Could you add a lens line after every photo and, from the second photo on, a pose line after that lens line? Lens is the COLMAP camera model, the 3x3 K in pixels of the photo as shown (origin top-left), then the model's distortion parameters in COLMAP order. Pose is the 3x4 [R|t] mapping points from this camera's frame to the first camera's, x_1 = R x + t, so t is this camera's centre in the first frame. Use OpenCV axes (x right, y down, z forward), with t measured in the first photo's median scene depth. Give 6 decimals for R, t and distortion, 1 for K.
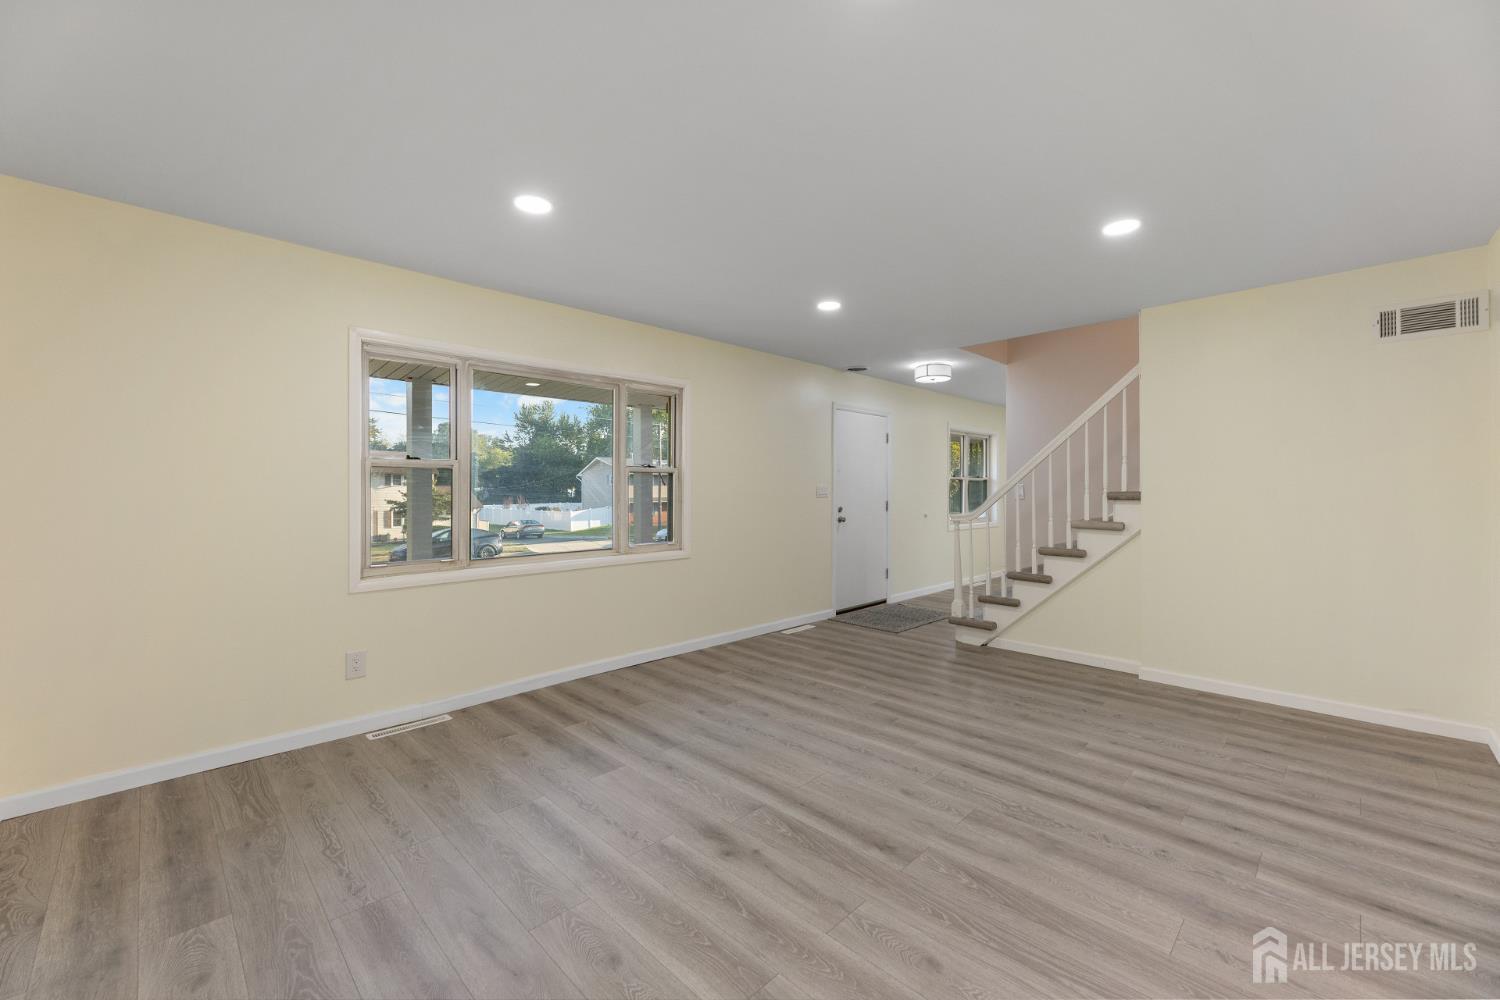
lens RADIAL K [[618.8, 0, 749.9], [0, 618.8, 493.0], [0, 0, 1]] dist [-0.000736, -0.000093]
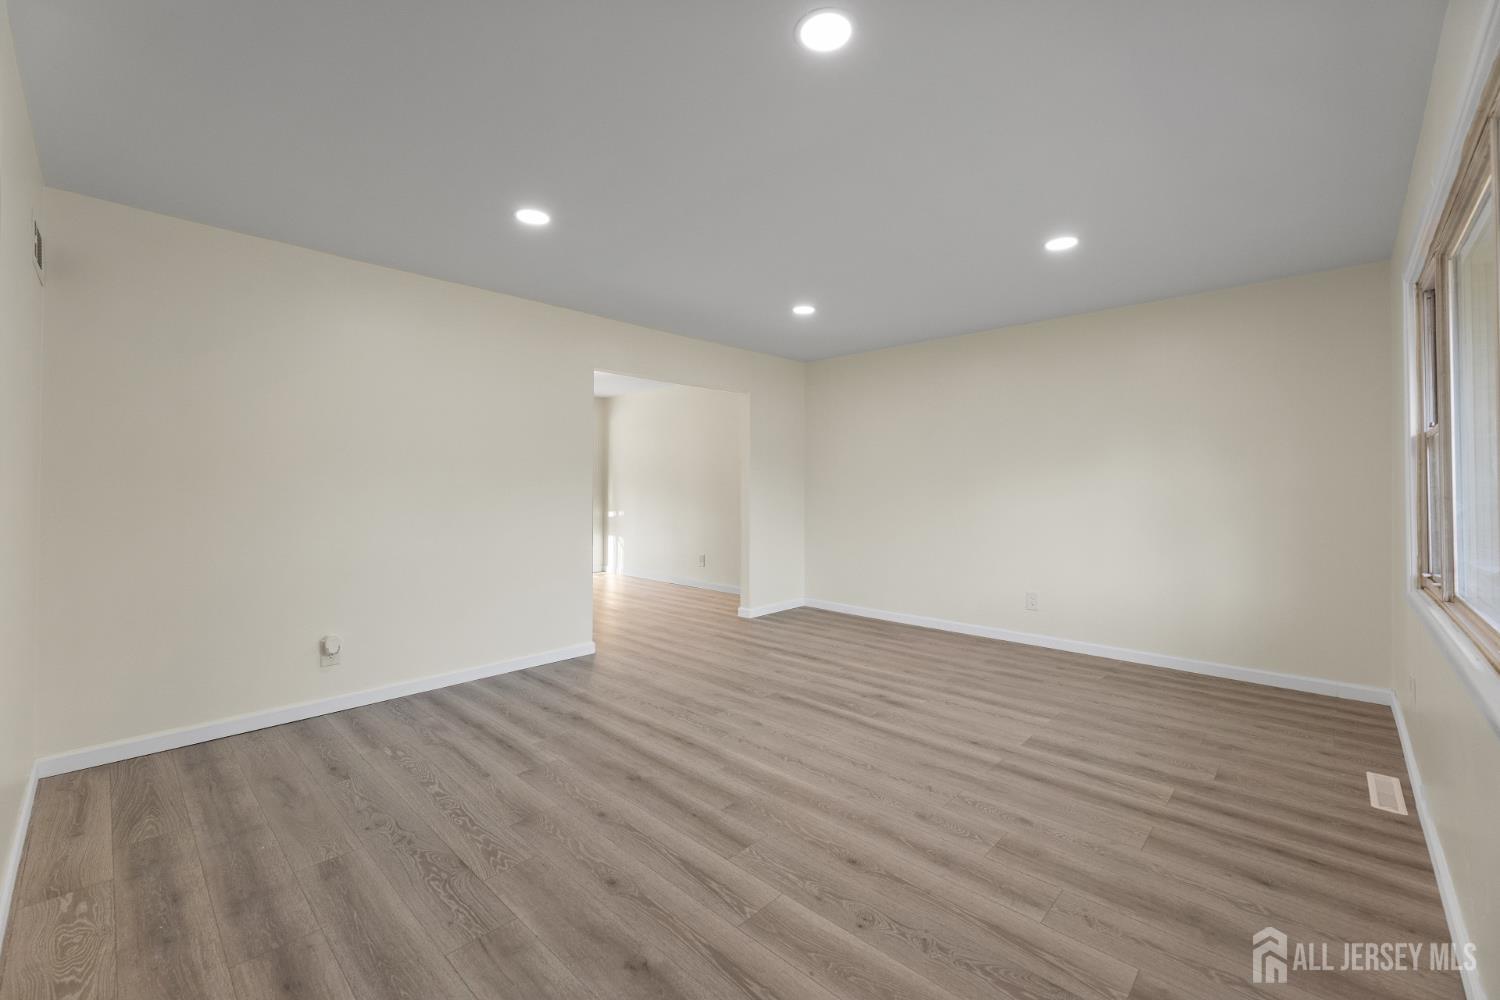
lens RADIAL K [[618.8, 0, 753.1], [0, 618.8, 489.5], [0, 0, 1]] dist [-0.000736, -0.000093]
pose [[-0.999576, 0.000831, -0.029103, 0.252853], [0.000660, 0.999983, 0.005864, 0.010138], [0.029108, 0.005843, -0.999559, 1.879414]]
